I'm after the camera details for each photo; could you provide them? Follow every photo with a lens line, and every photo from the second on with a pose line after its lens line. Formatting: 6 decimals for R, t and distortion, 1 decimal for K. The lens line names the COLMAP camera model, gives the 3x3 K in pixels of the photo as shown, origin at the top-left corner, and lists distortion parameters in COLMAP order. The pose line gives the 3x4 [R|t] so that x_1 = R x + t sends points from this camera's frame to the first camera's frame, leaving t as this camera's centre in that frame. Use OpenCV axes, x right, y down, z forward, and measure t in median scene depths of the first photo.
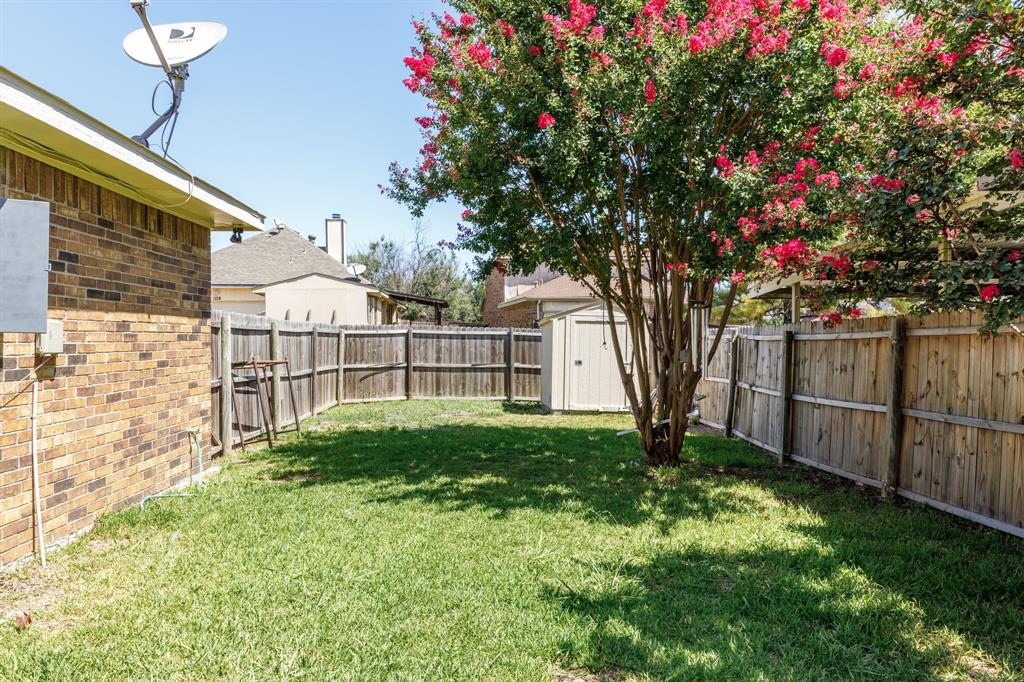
lens RADIAL K [[807.0, 0, 509.9], [0, 807.0, 336.7], [0, 0, 1]] dist [-0.005193, -0.008391]
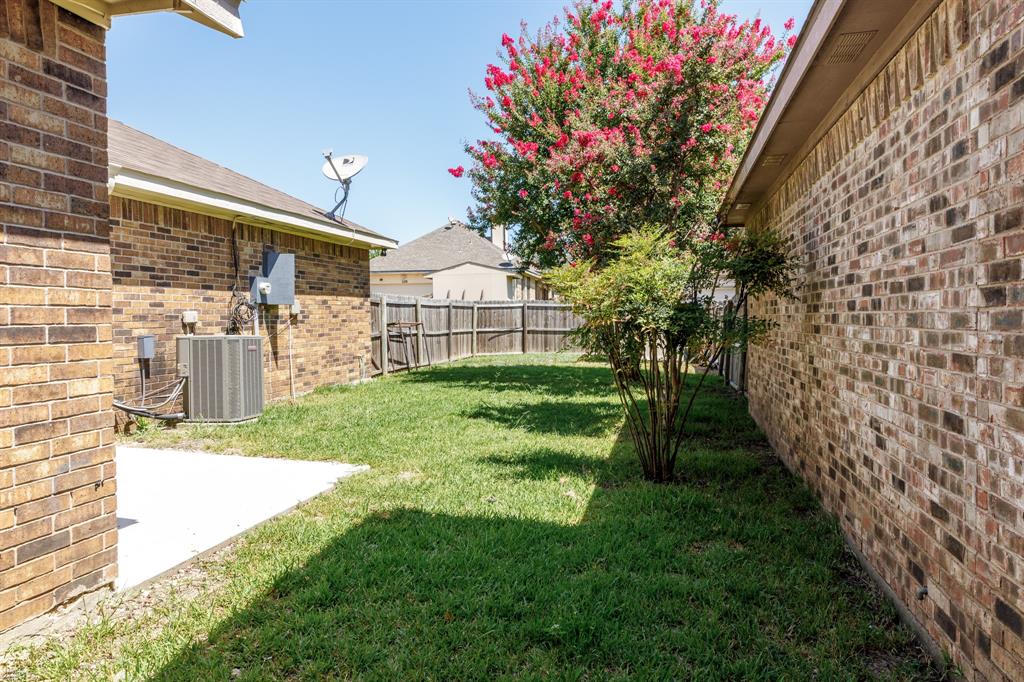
lens RADIAL K [[807.0, 0, 514.1], [0, 807.0, 340.8], [0, 0, 1]] dist [-0.005193, -0.008391]
pose [[0.971607, -0.002477, -0.236587, 0.412389], [0.010807, 0.999366, 0.033918, 0.017910], [0.236353, -0.035511, 0.971018, -0.773208]]
